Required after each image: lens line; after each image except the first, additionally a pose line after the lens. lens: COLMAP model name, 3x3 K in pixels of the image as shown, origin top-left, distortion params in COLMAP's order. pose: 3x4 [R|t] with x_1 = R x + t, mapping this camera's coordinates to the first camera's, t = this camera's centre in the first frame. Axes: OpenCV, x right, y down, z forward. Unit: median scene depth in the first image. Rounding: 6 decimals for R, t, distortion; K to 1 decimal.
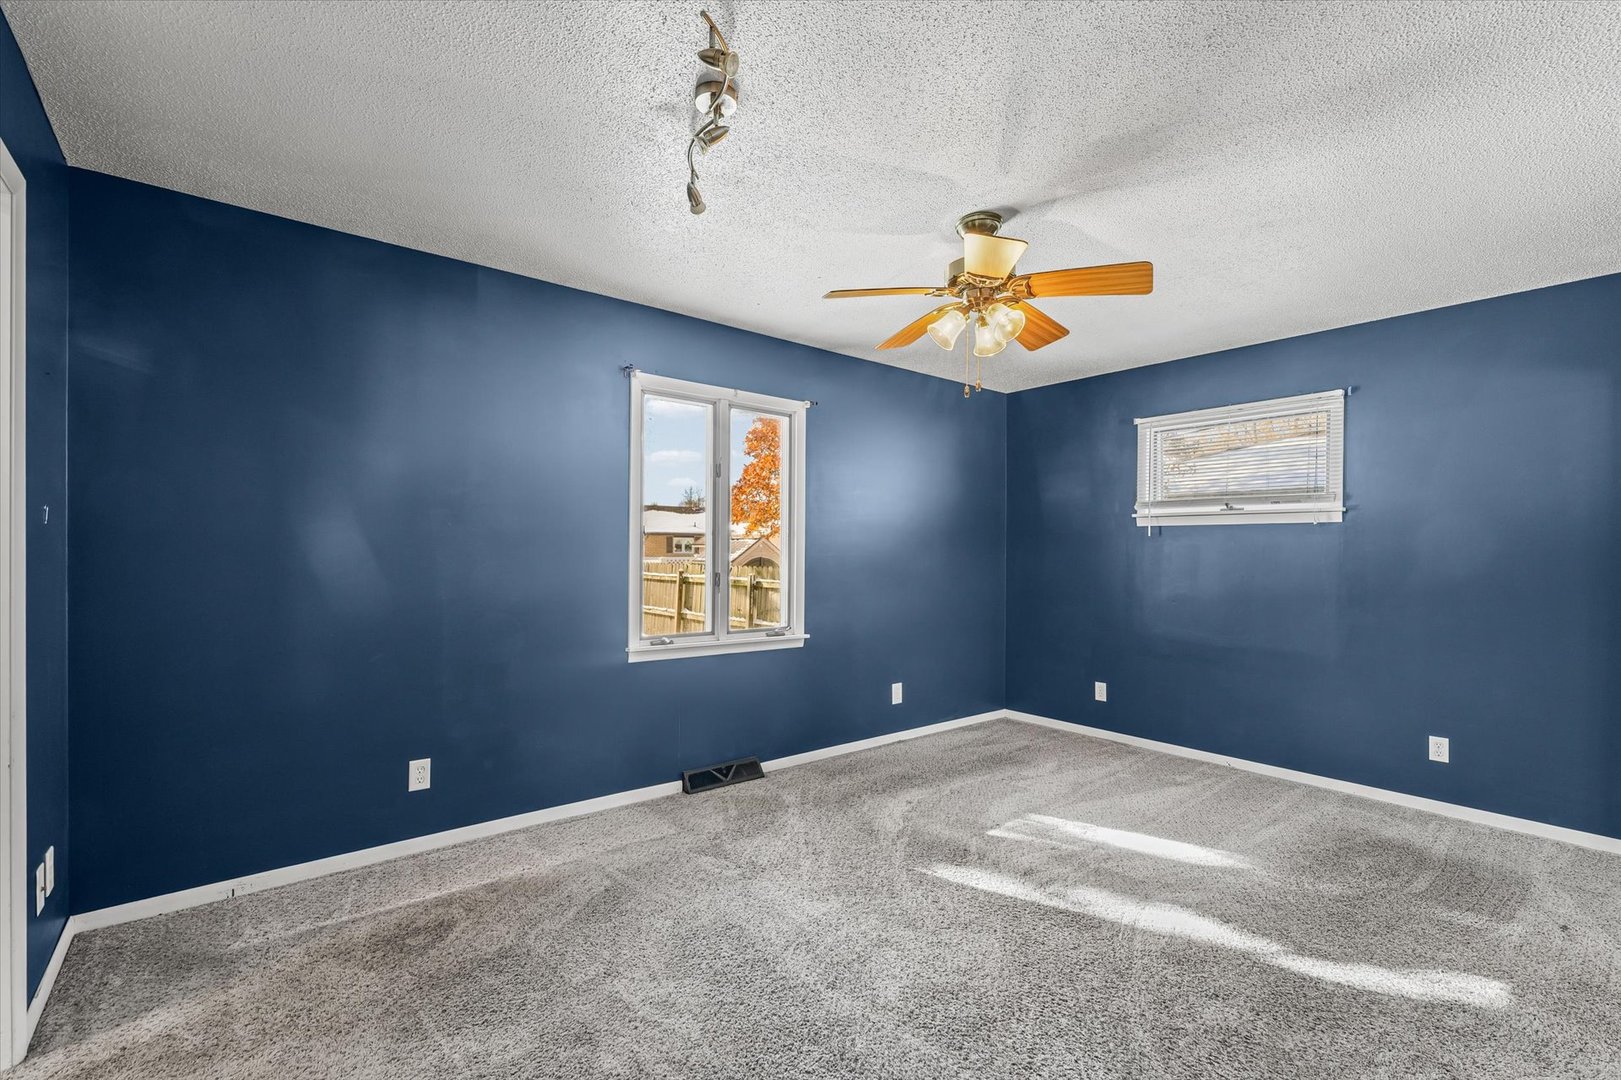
lens RADIAL K [[720.9, 0, 810.2], [0, 720.9, 554.4], [0, 0, 1]] dist [0.000256, 0.000010]
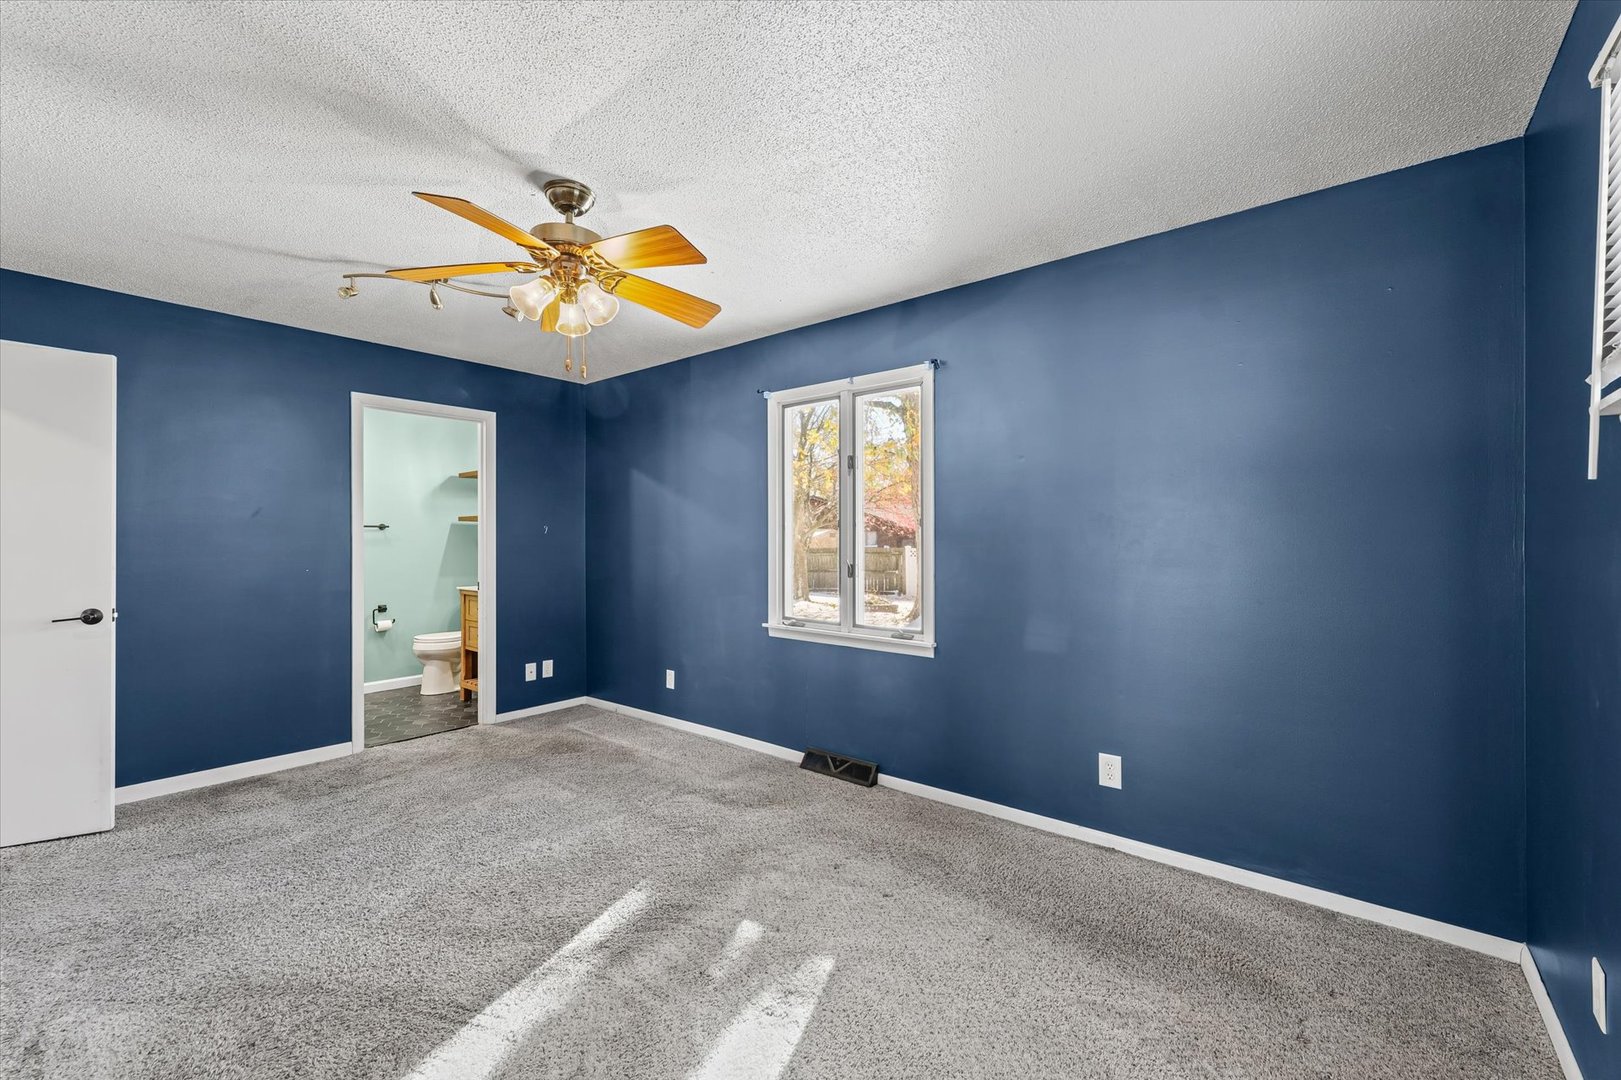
lens RADIAL K [[669.8, 0, 810.5], [0, 669.8, 540.0], [0, 0, 1]] dist [-0.001296, -0.000115]
pose [[0.194377, -0.010412, -0.980872, 0.804680], [-0.006207, 0.999911, -0.011844, 0.002985], [0.980907, 0.008390, 0.194295, 0.795963]]
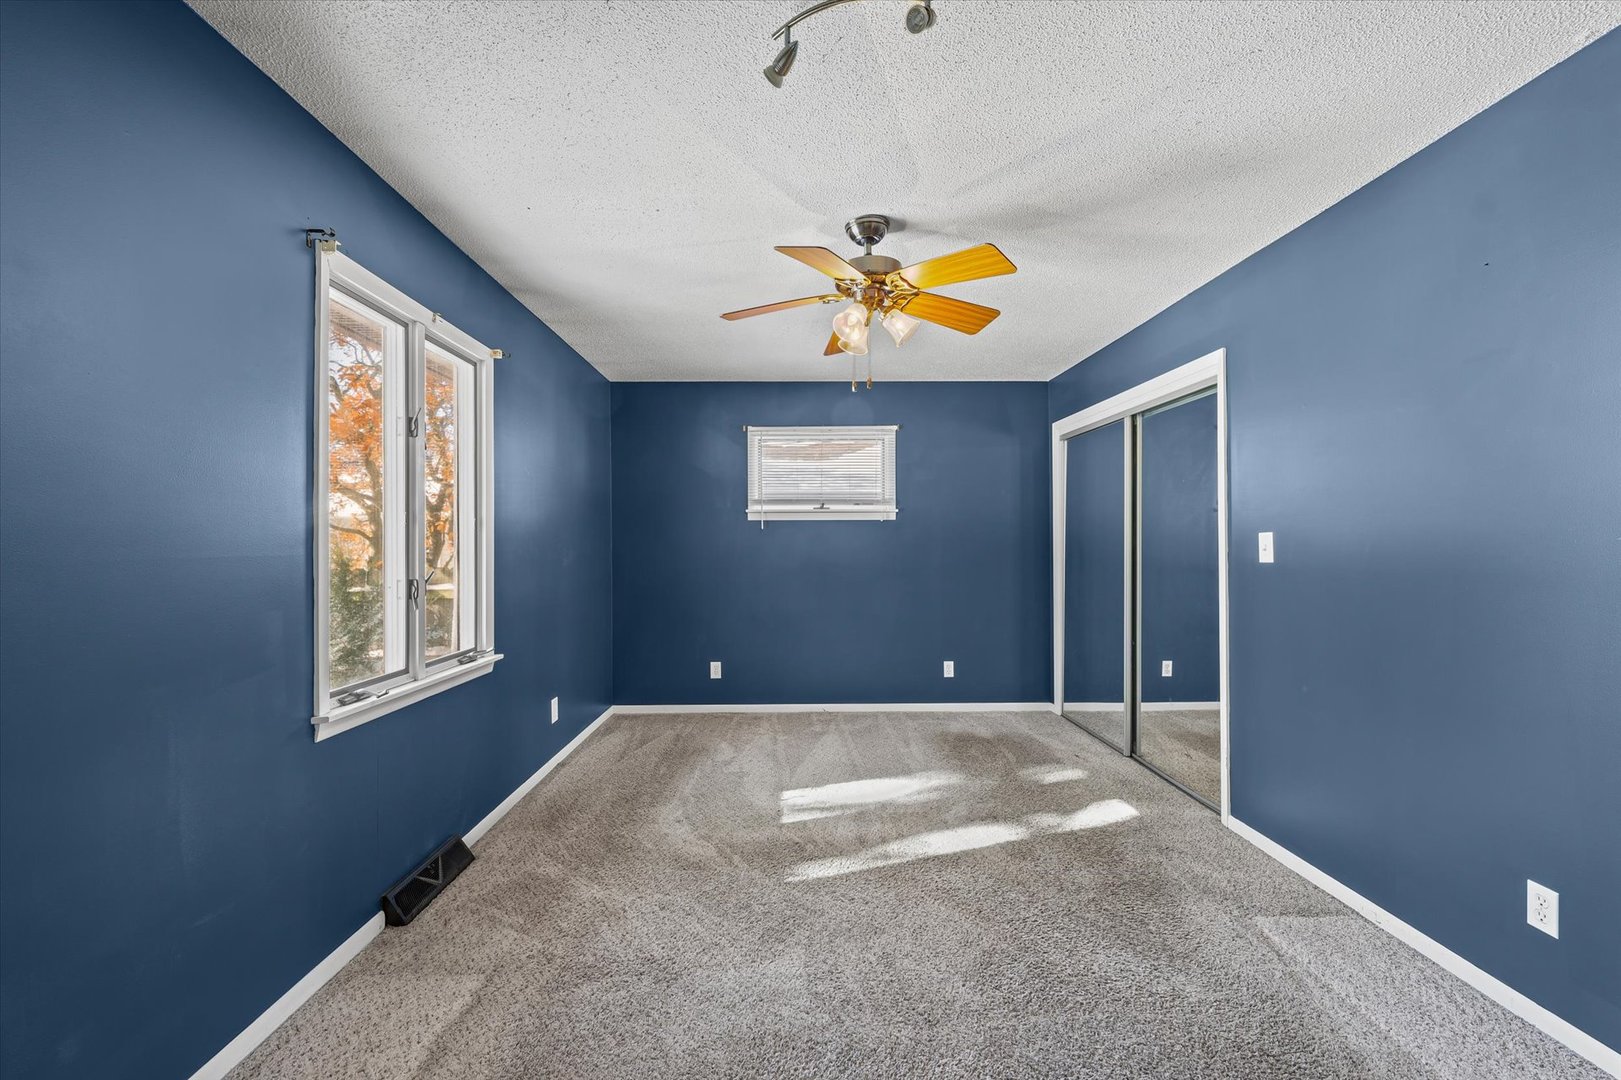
lens RADIAL K [[669.8, 0, 810.5], [0, 669.8, 540.0], [0, 0, 1]] dist [-0.001296, -0.000115]
pose [[0.613334, -0.007151, 0.789791, -0.404421], [0.013467, 0.999908, -0.001405, -0.005969], [-0.789709, 0.011497, 0.613374, 0.333847]]
